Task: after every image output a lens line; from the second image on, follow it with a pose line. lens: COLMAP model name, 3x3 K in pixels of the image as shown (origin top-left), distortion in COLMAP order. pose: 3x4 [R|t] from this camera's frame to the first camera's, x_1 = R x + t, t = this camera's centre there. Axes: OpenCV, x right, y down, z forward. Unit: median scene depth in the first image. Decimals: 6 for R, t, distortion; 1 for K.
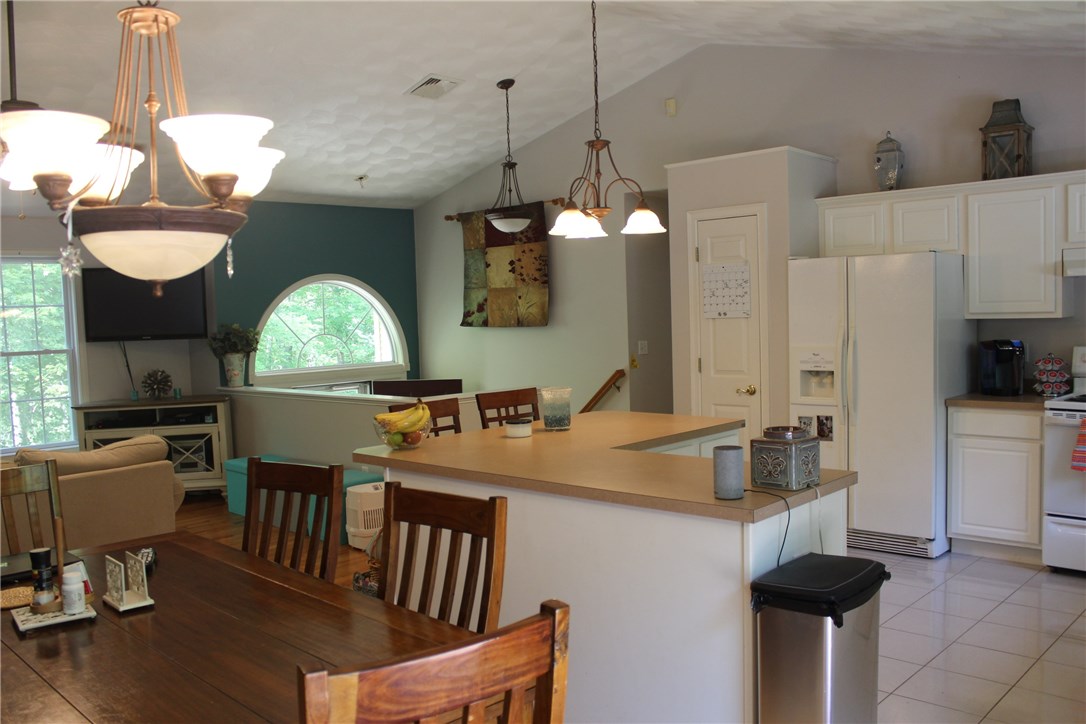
lens RADIAL K [[913.5, 0, 513.3], [0, 913.5, 365.8], [0, 0, 1]] dist [-0.158421, 0.151209]
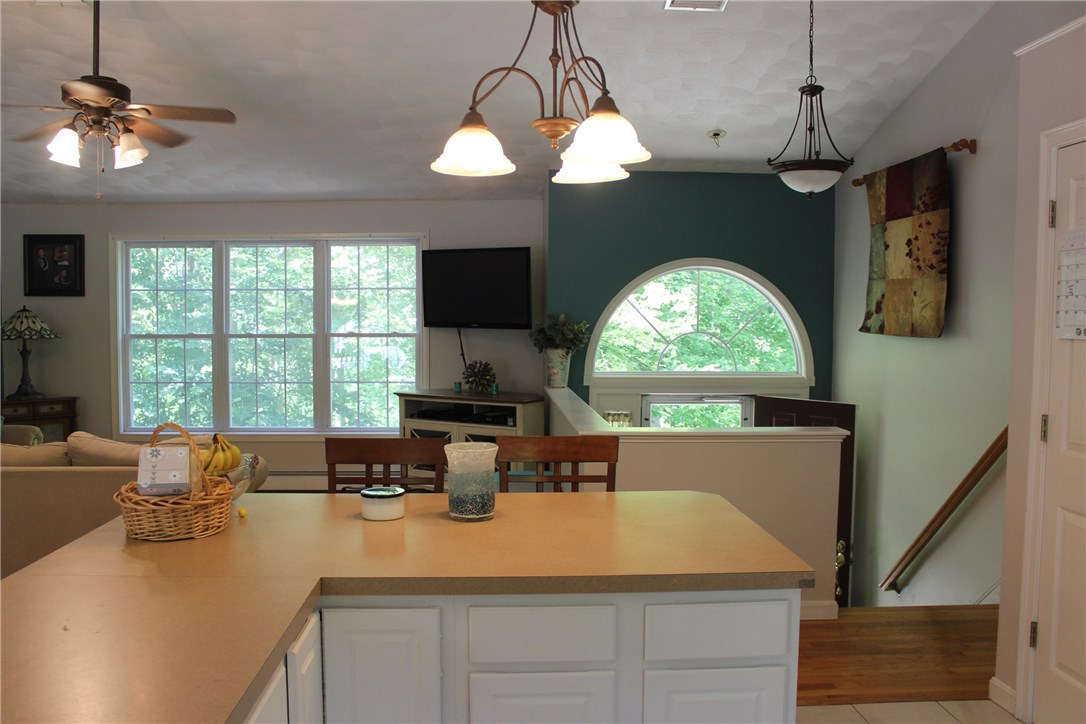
lens RADIAL K [[913.5, 0, 513.3], [0, 913.5, 365.8], [0, 0, 1]] dist [-0.158421, 0.151209]
pose [[0.733514, 0.075064, -0.675516, 0.241677], [-0.068607, 0.996984, 0.036288, -0.025389], [0.676202, 0.019727, 0.736452, 0.318645]]
